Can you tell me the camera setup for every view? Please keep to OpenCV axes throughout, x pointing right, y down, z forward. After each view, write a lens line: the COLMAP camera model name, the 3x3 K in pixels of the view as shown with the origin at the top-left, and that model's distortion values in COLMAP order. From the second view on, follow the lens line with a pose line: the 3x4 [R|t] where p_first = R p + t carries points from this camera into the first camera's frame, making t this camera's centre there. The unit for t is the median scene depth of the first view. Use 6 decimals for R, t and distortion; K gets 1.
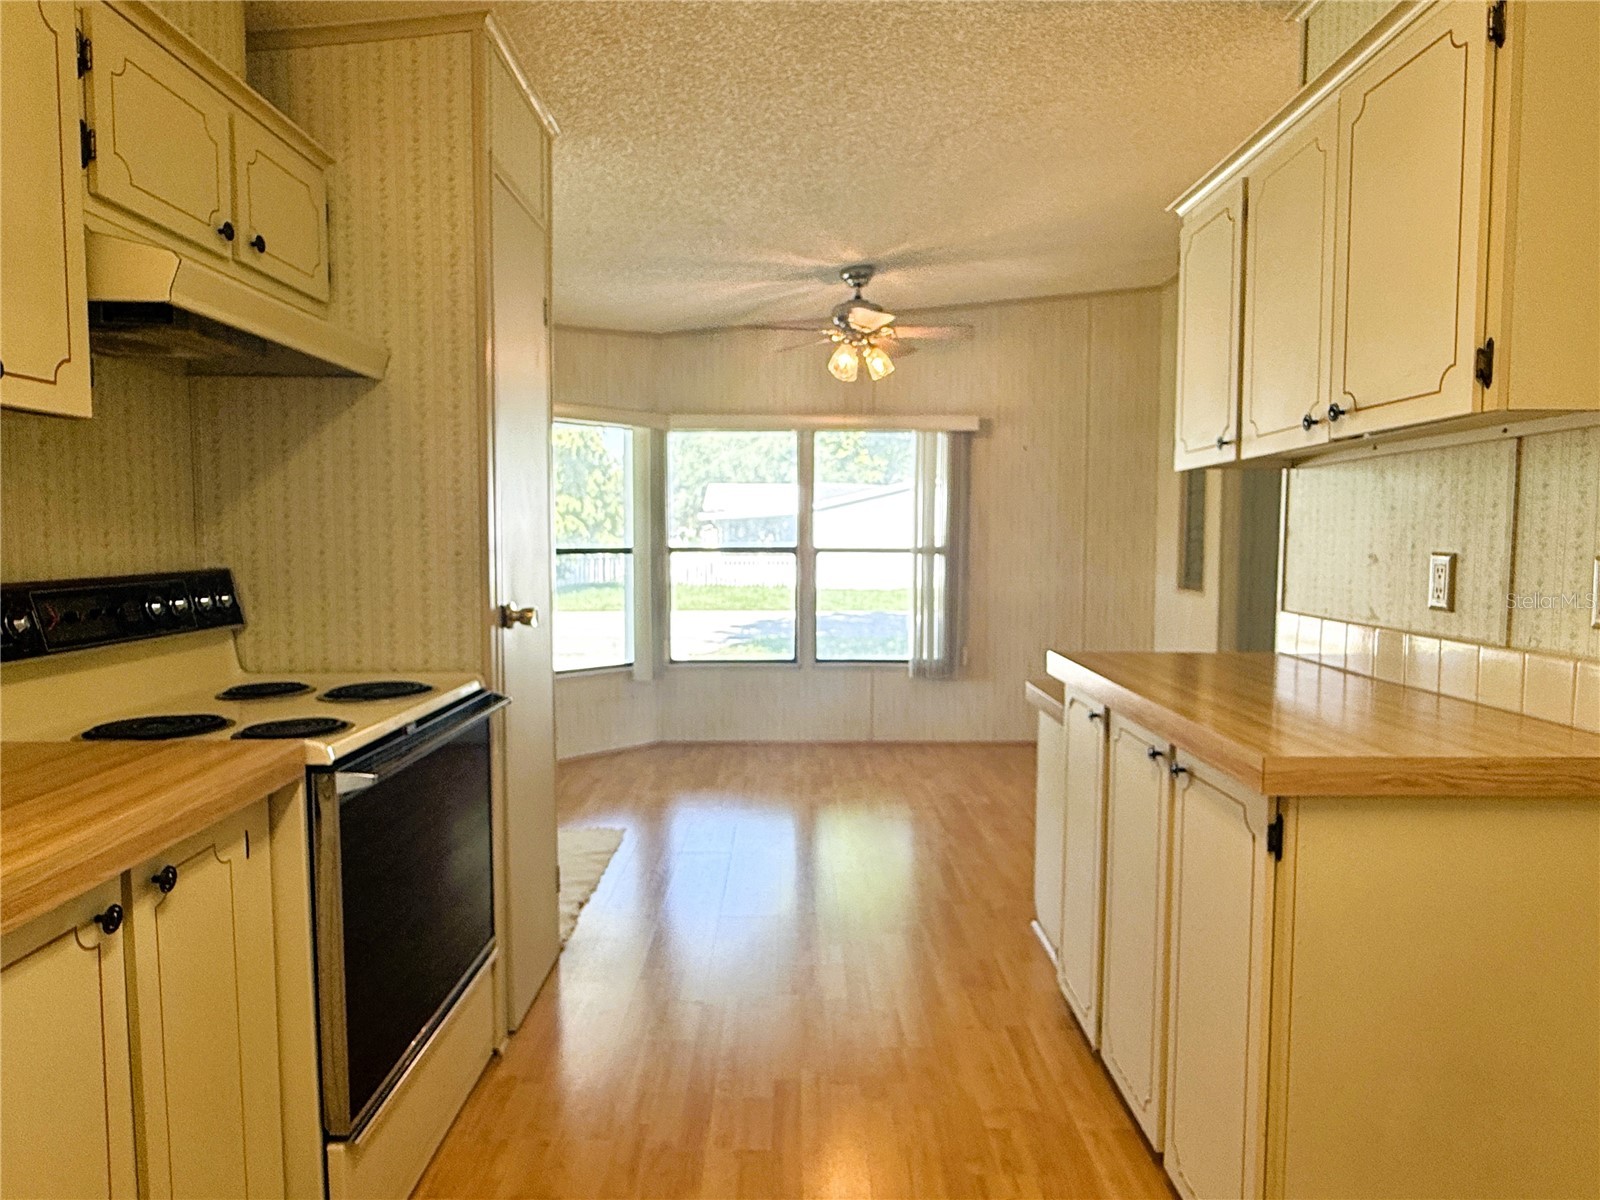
lens RADIAL K [[991.1, 0, 799.7], [0, 991.1, 601.4], [0, 0, 1]] dist [0.000428, -0.001677]
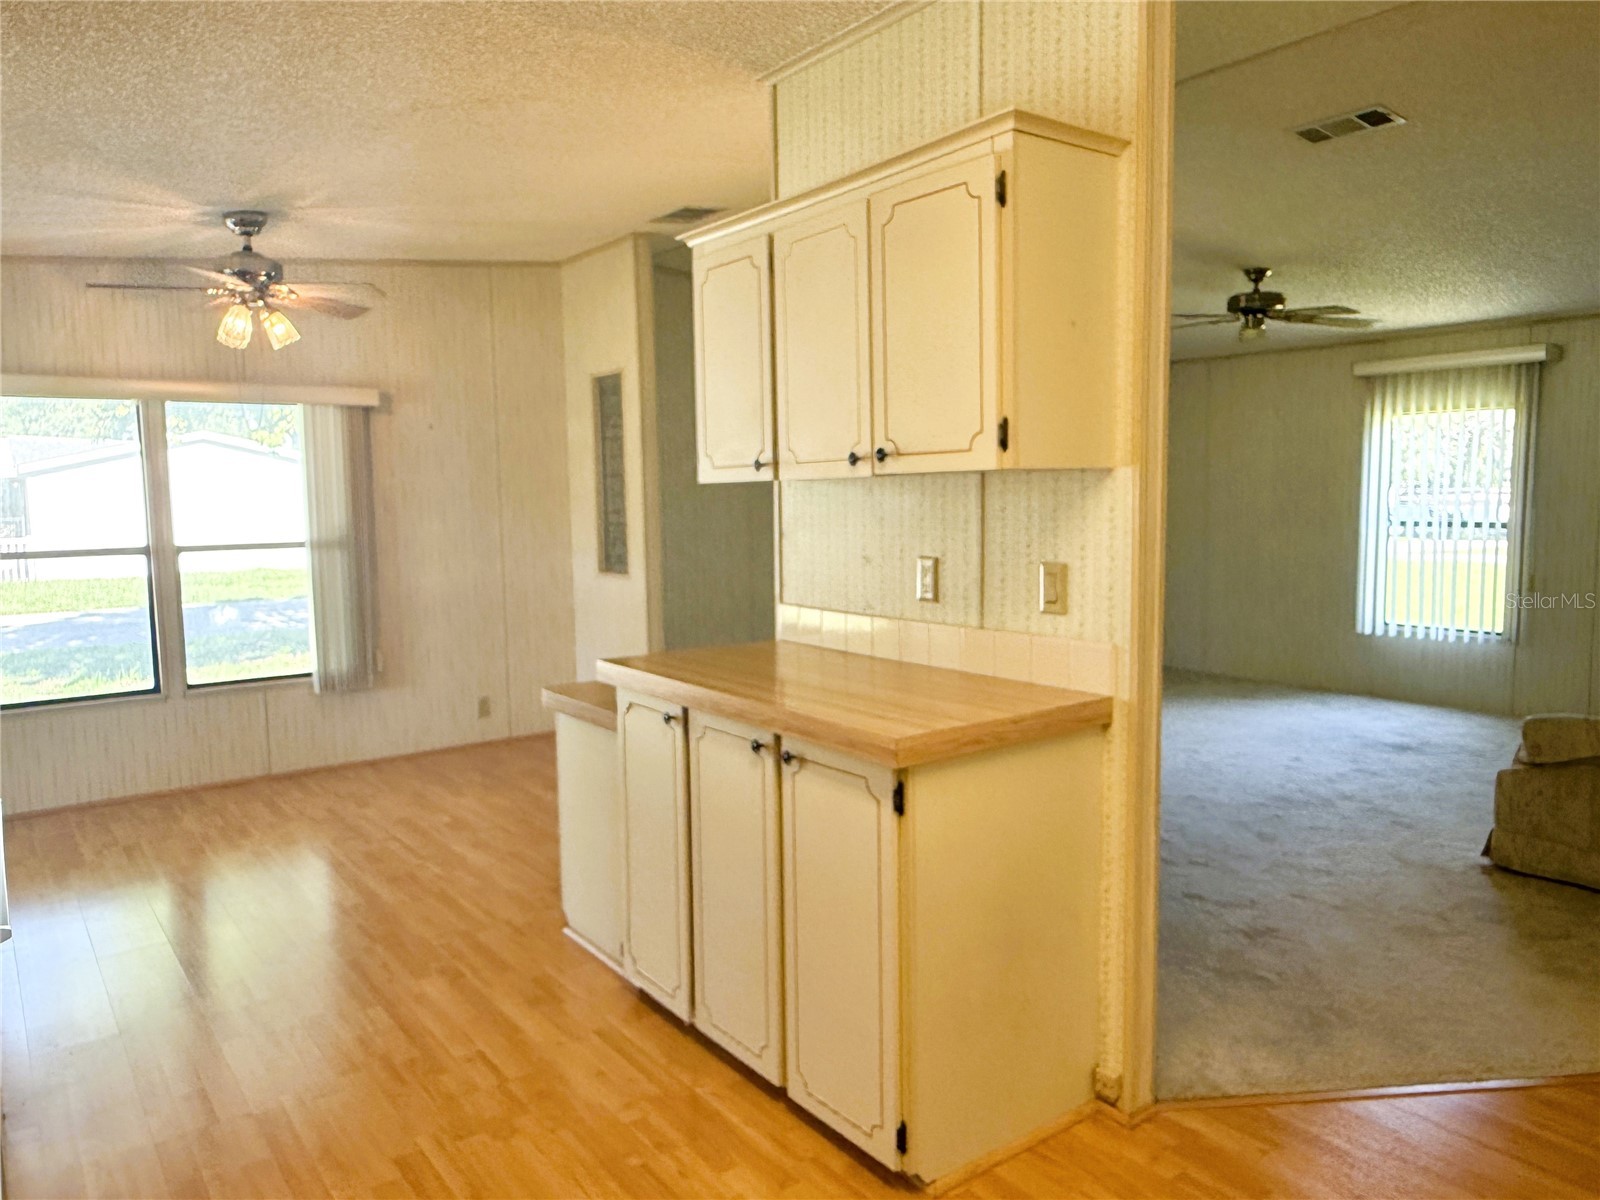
lens RADIAL K [[1114.0, 0, 800.5], [0, 1114.0, 596.7], [0, 0, 1]] dist [0.000274, -0.003919]
pose [[0.801584, -0.071777, 0.593558, -0.265751], [0.057516, 0.997421, 0.042941, -0.053331], [-0.595110, -0.000282, 0.803644, -0.047400]]
